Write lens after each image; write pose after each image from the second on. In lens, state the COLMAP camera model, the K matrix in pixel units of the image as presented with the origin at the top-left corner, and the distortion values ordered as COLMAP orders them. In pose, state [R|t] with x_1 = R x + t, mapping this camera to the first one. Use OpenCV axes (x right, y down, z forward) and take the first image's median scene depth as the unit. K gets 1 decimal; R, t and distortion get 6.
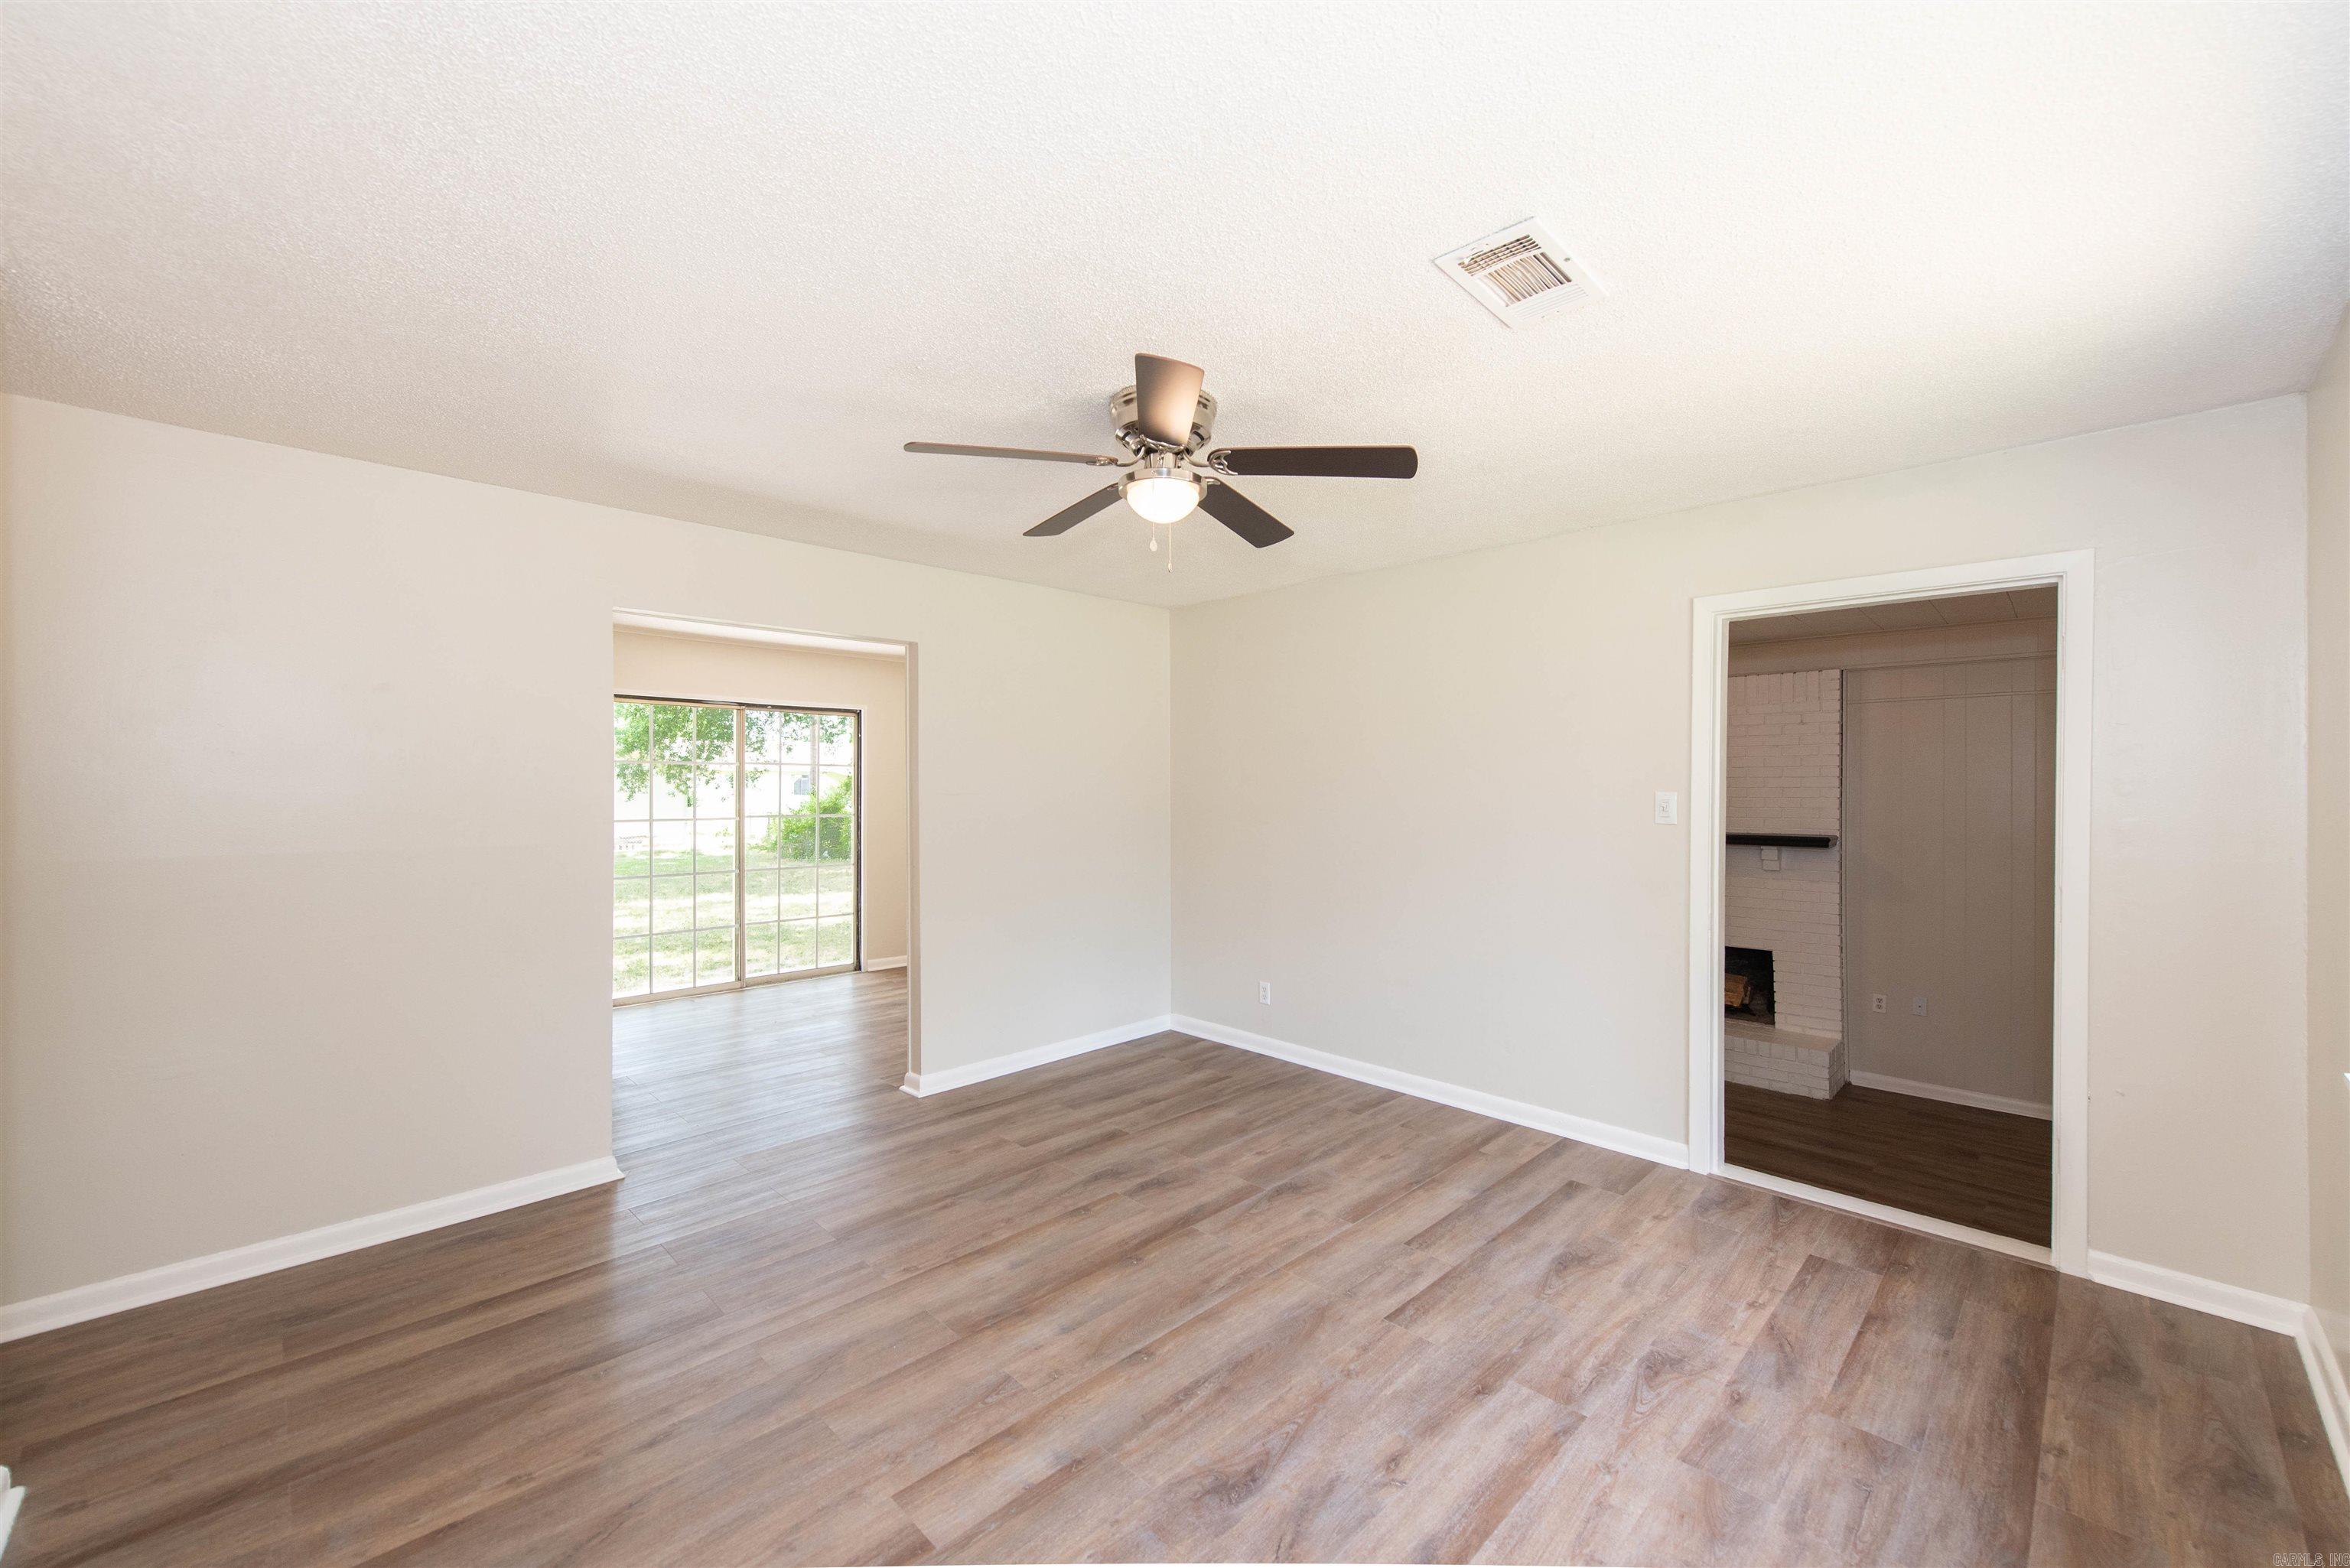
lens RADIAL K [[917.5, 0, 1184.1], [0, 917.5, 790.2], [0, 0, 1]] dist [-0.000456, -0.000301]
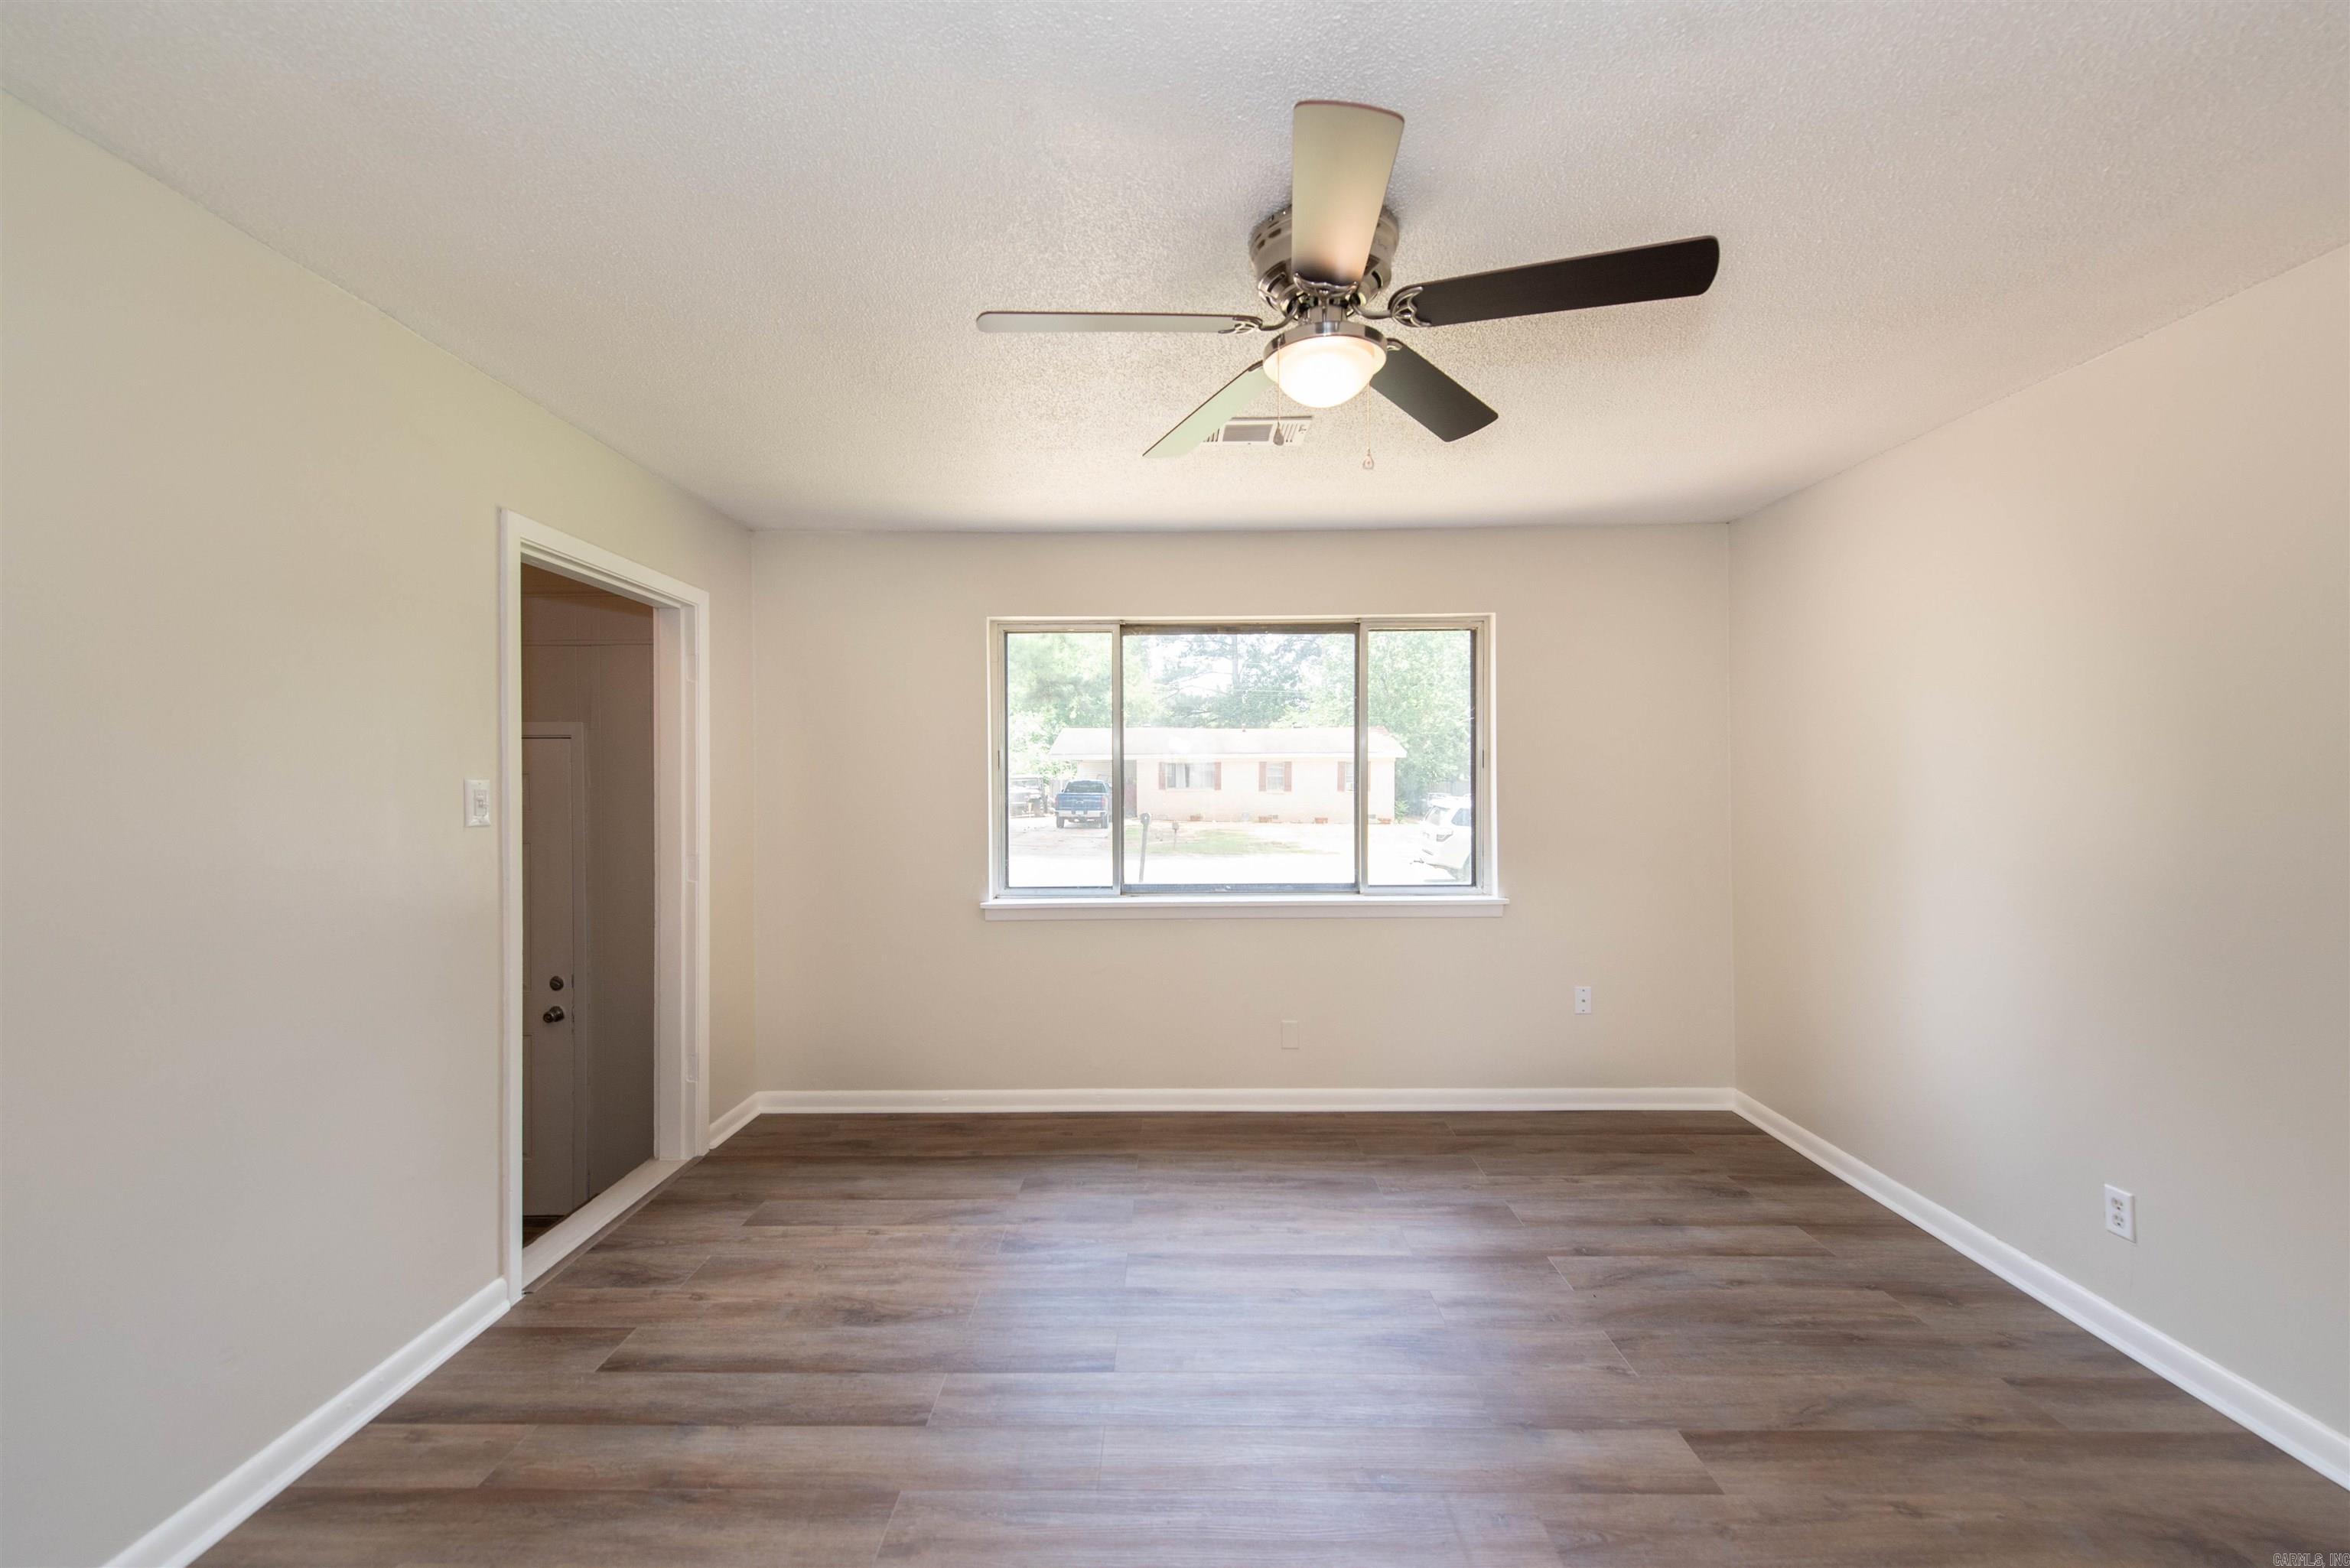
lens RADIAL K [[917.5, 0, 1178.3], [0, 917.5, 772.4], [0, 0, 1]] dist [-0.000456, -0.000301]
pose [[-0.703657, 0.007203, 0.710504, -0.409245], [0.005138, 0.999974, -0.005049, 0.004063], [-0.710522, 0.000097, -0.703675, 1.410892]]
